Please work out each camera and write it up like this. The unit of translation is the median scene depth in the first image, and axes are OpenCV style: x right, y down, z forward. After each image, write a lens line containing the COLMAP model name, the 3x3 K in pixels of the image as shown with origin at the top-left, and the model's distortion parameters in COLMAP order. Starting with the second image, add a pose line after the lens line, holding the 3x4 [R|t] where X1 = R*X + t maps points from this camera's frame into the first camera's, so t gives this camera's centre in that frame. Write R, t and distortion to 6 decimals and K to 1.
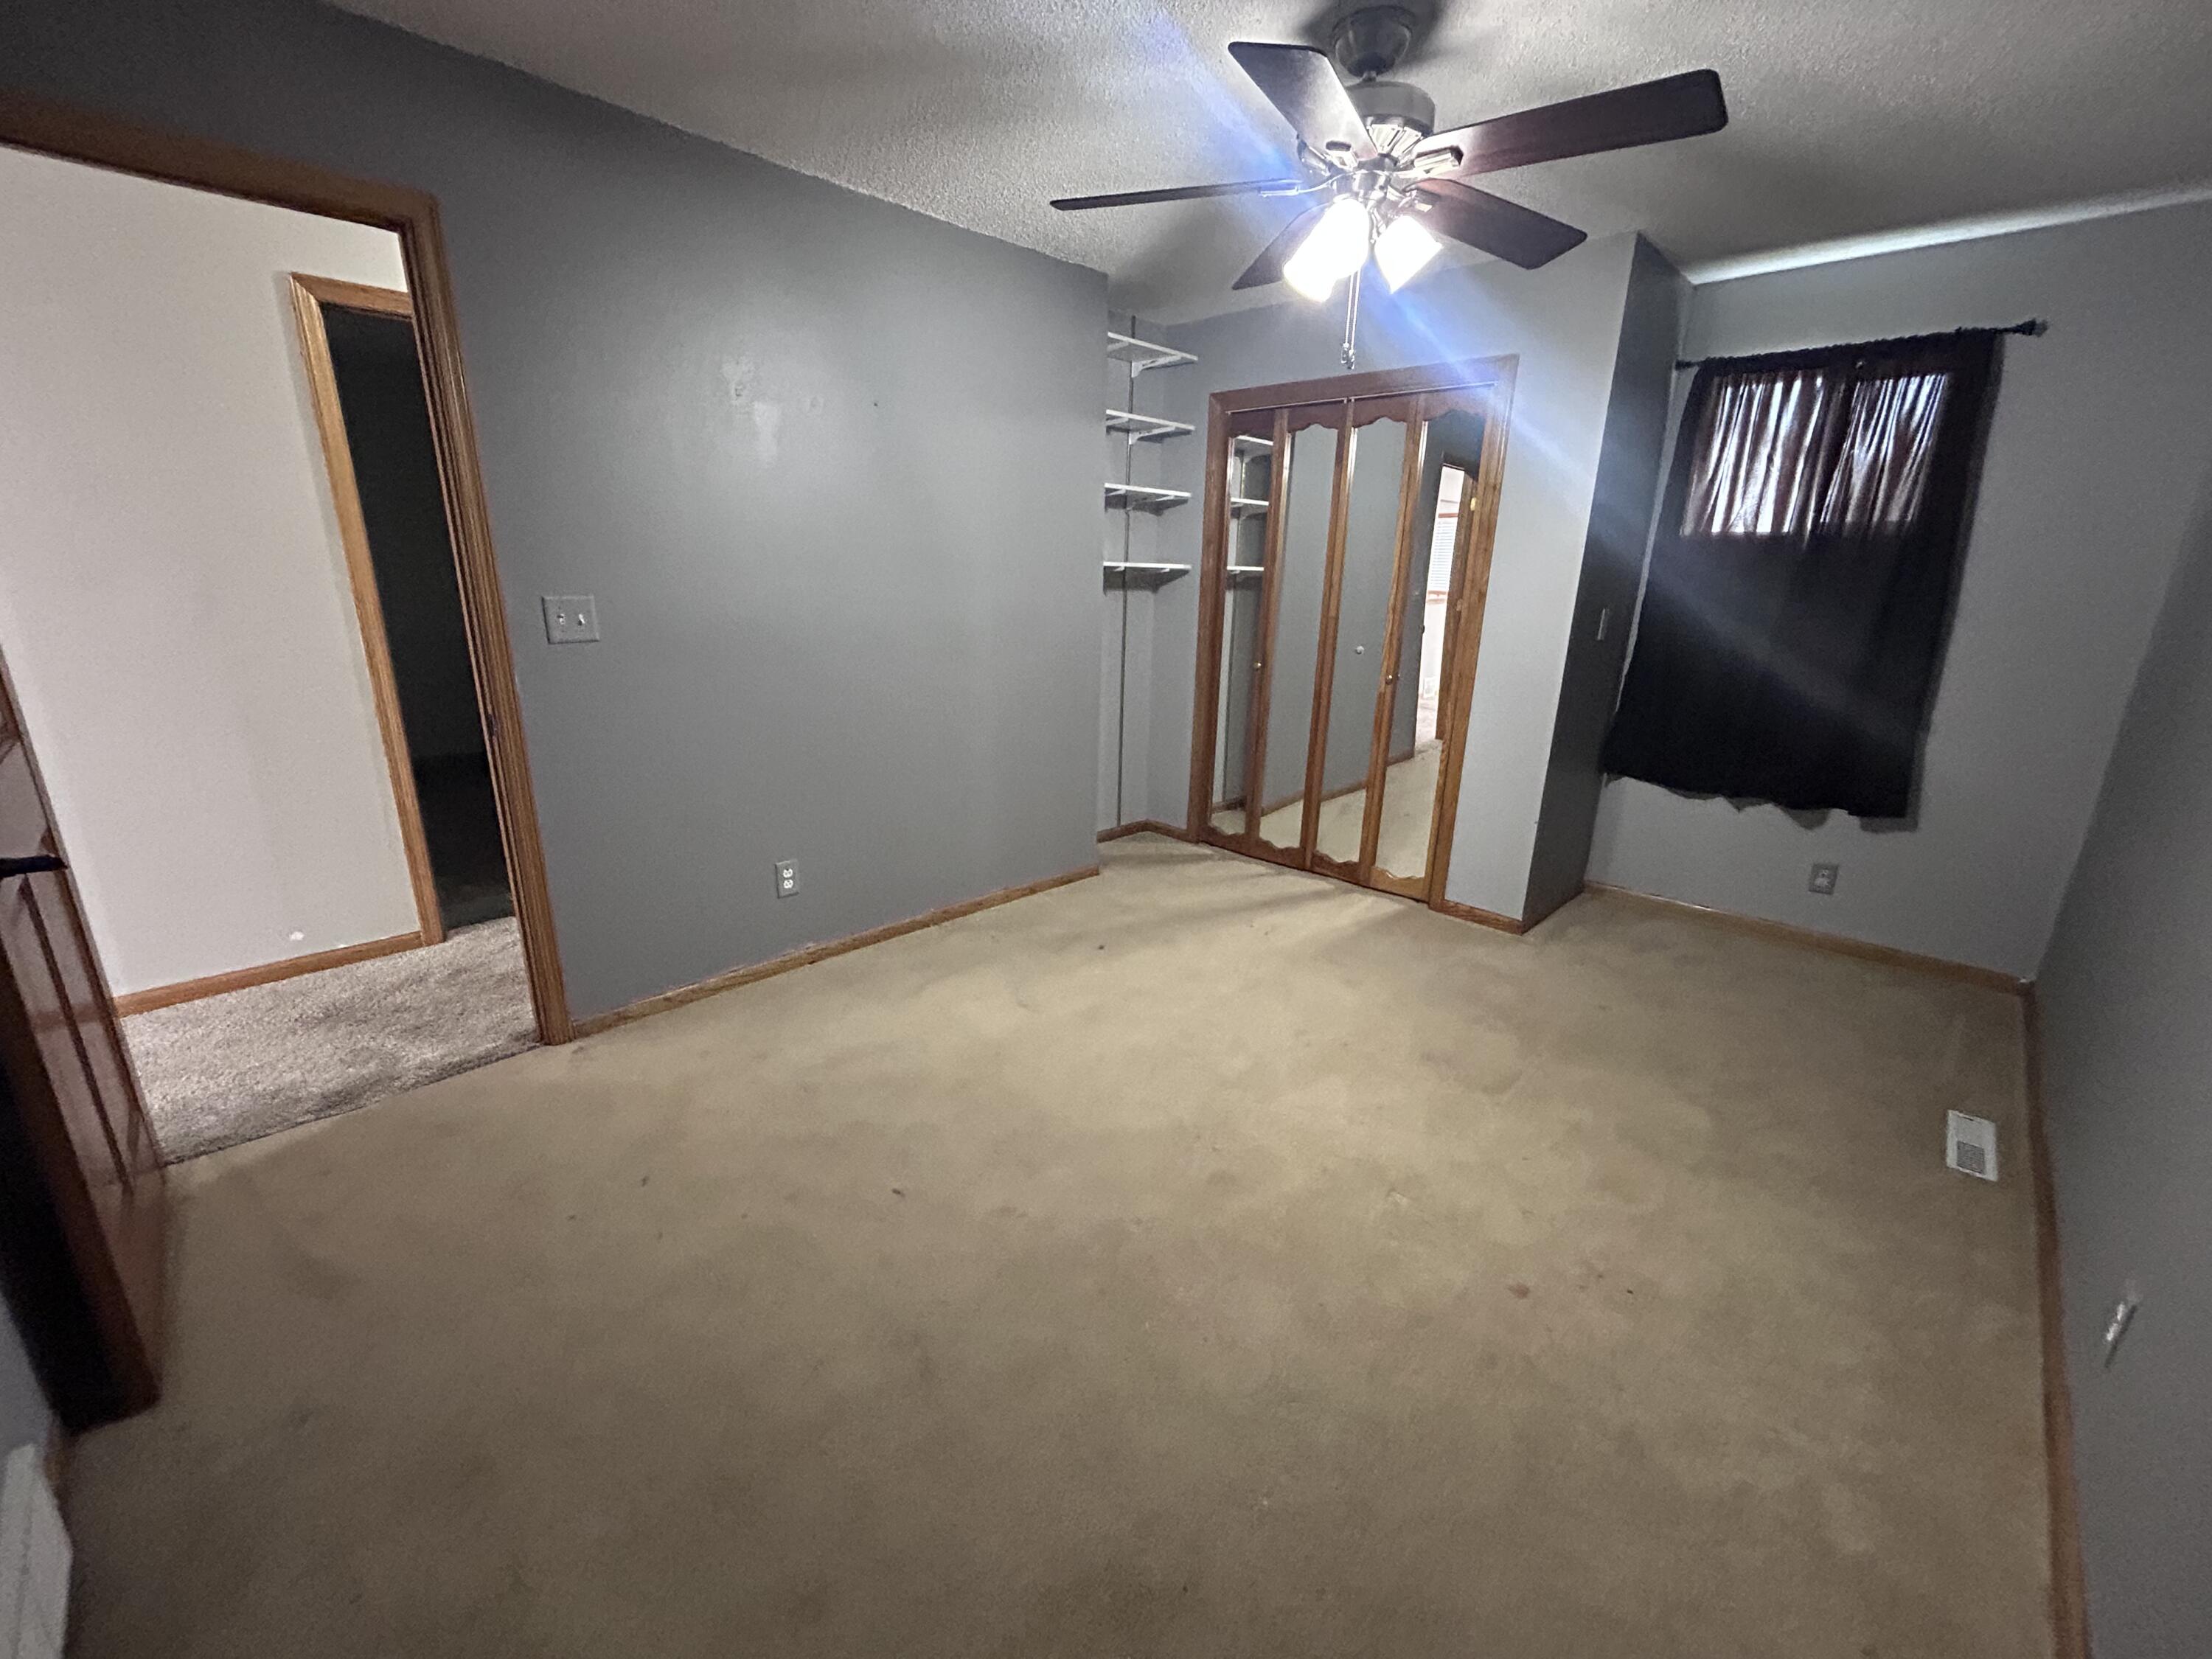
lens RADIAL K [[897.3, 0, 1106.9], [0, 897.3, 828.1], [0, 0, 1]] dist [0.001755, 0.001523]
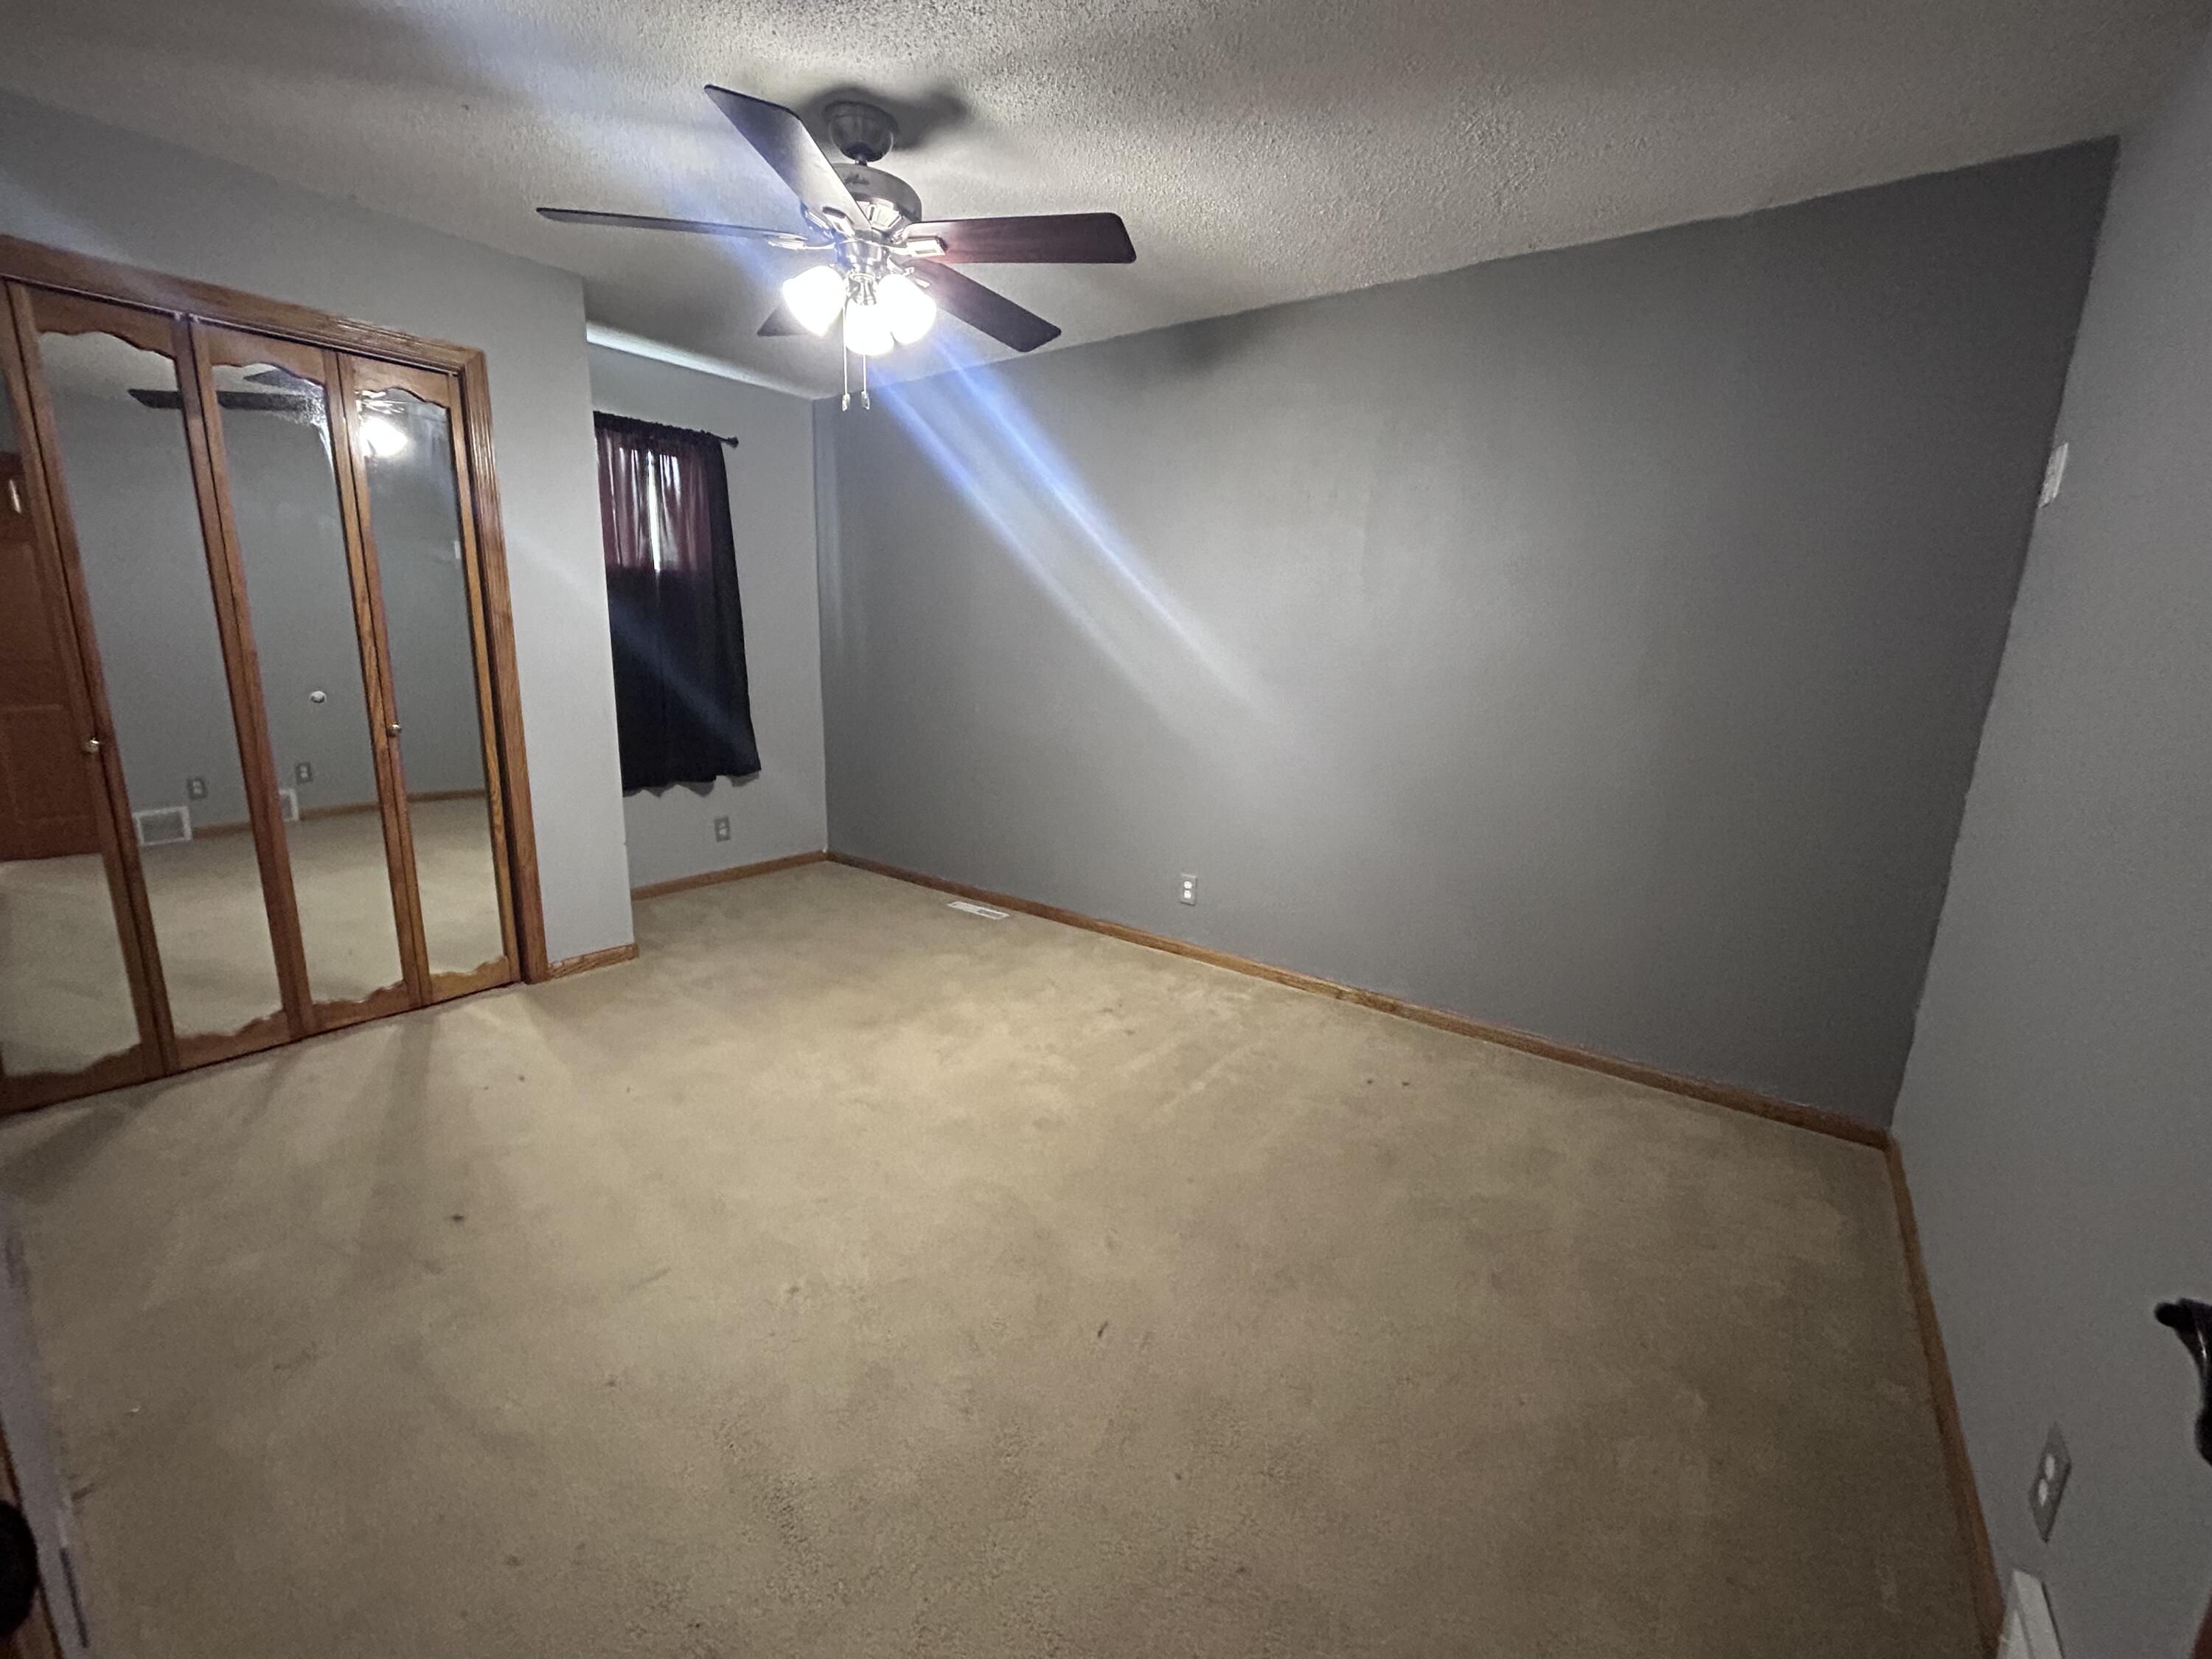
lens RADIAL K [[897.3, 0, 1107.8], [0, 897.3, 829.8], [0, 0, 1]] dist [0.001755, 0.001523]
pose [[-0.136771, -0.235789, 0.962131, -0.519236], [0.244480, 0.933180, 0.263448, -0.142723], [-0.959960, 0.271254, -0.069987, 0.514647]]
